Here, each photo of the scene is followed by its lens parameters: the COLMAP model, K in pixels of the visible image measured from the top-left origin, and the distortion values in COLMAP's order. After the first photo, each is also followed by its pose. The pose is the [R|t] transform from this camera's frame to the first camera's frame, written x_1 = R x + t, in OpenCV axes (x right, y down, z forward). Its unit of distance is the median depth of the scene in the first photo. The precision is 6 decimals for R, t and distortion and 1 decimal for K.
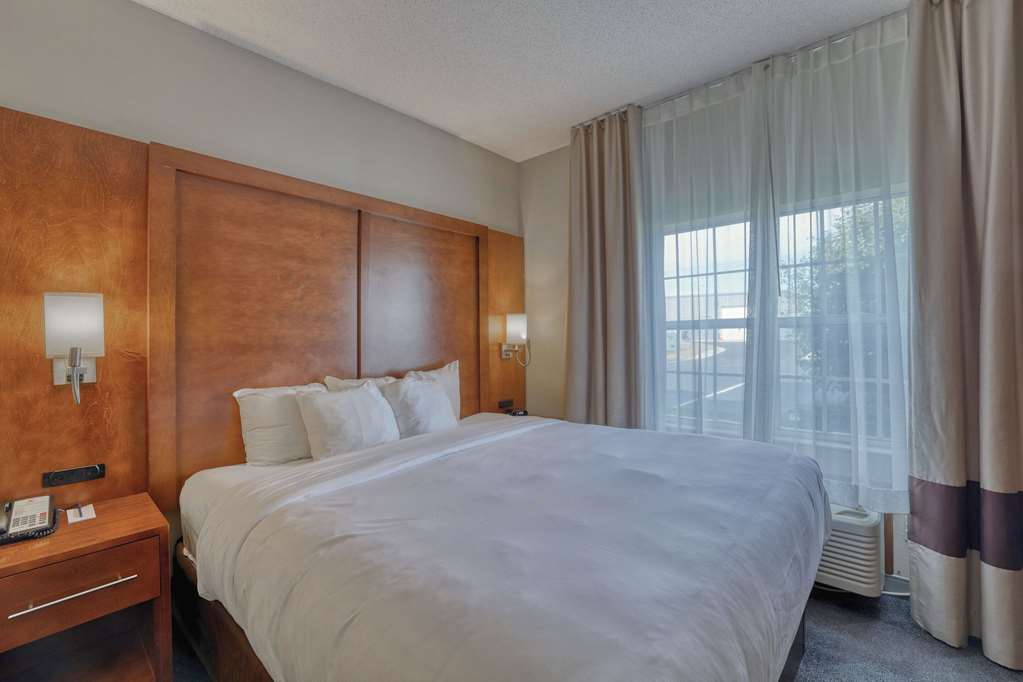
lens RADIAL K [[444.1, 0, 494.4], [0, 444.1, 339.3], [0, 0, 1]] dist [-0.033704, 0.012725]
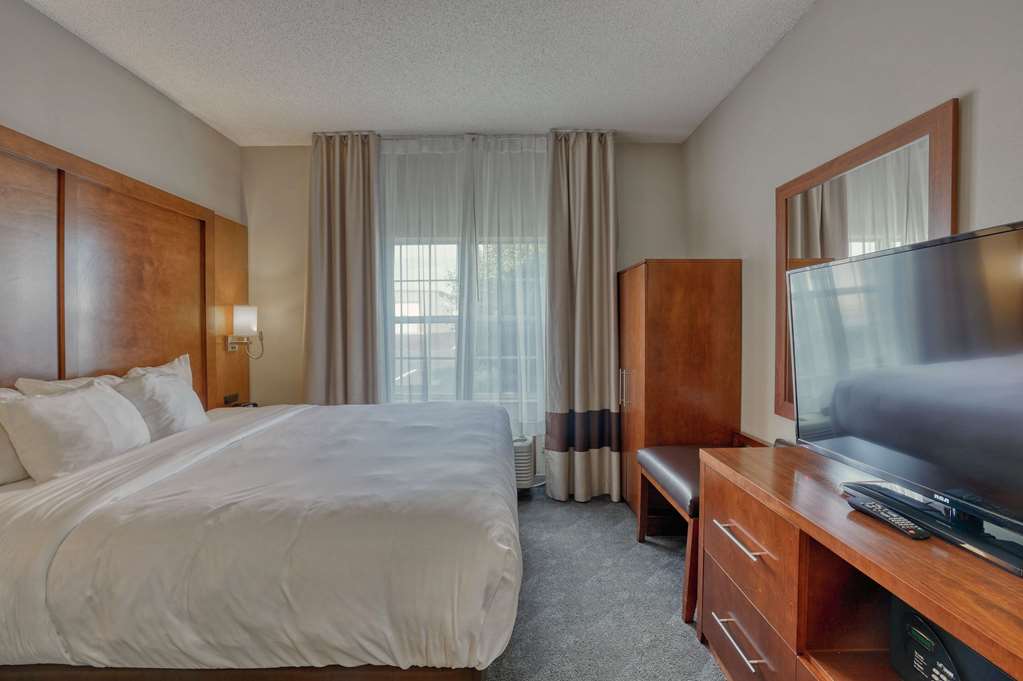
lens RADIAL K [[444.1, 0, 505.1], [0, 444.1, 342.0], [0, 0, 1]] dist [-0.033704, 0.012725]
pose [[0.744297, -0.015065, 0.667679, -0.270089], [-0.000632, 0.999729, 0.023262, 0.000622], [-0.667849, -0.017736, 0.744086, -0.151127]]
